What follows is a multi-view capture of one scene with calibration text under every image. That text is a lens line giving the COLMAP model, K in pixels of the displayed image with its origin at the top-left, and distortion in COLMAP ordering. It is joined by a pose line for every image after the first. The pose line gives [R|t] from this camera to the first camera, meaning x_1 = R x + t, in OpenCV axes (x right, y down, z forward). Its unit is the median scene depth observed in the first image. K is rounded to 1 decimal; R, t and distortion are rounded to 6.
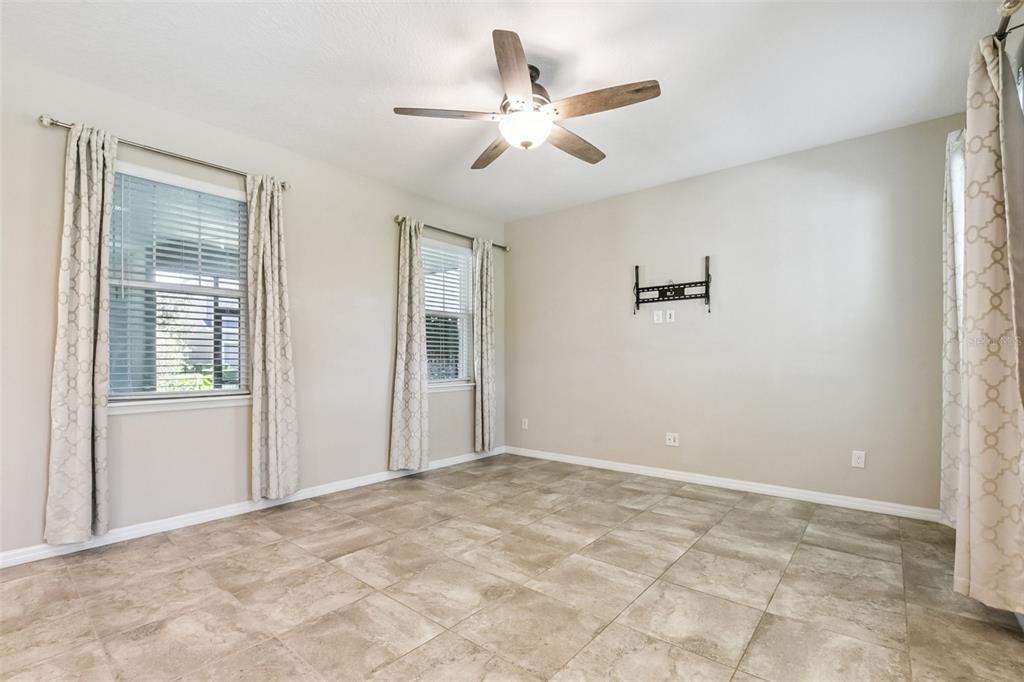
lens RADIAL K [[457.2, 0, 511.4], [0, 457.2, 349.9], [0, 0, 1]] dist [-0.002068, -0.000151]
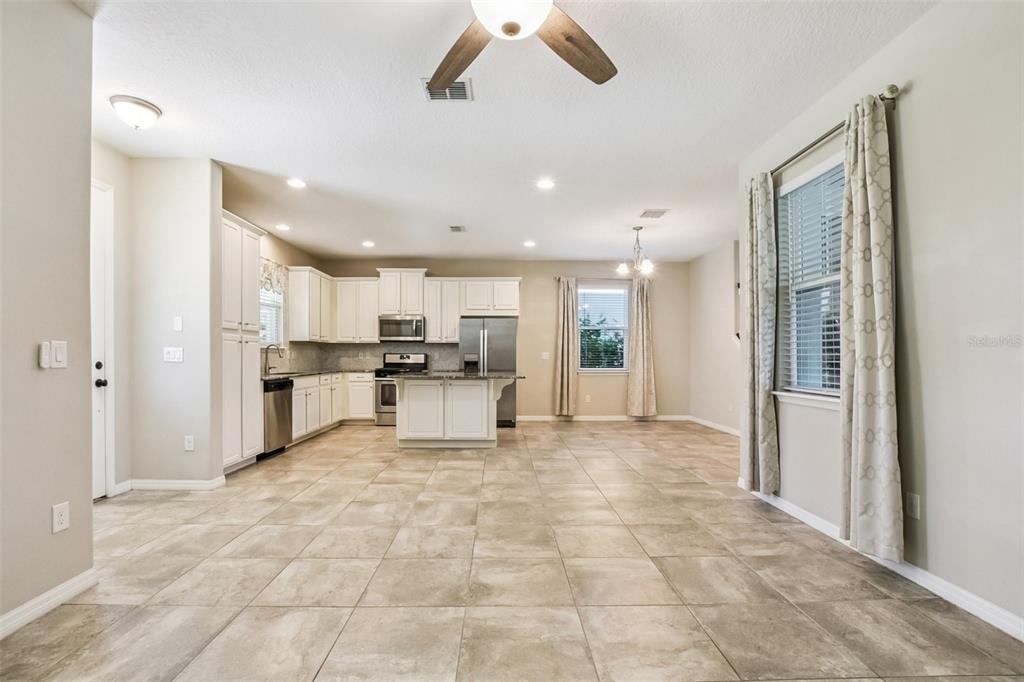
lens RADIAL K [[457.2, 0, 510.0], [0, 457.2, 349.0], [0, 0, 1]] dist [-0.002068, -0.000151]
pose [[-0.755497, -0.008295, -0.655100, 0.474406], [0.020572, 0.999126, -0.036377, 0.030325], [0.654829, -0.040959, -0.754666, 1.503654]]
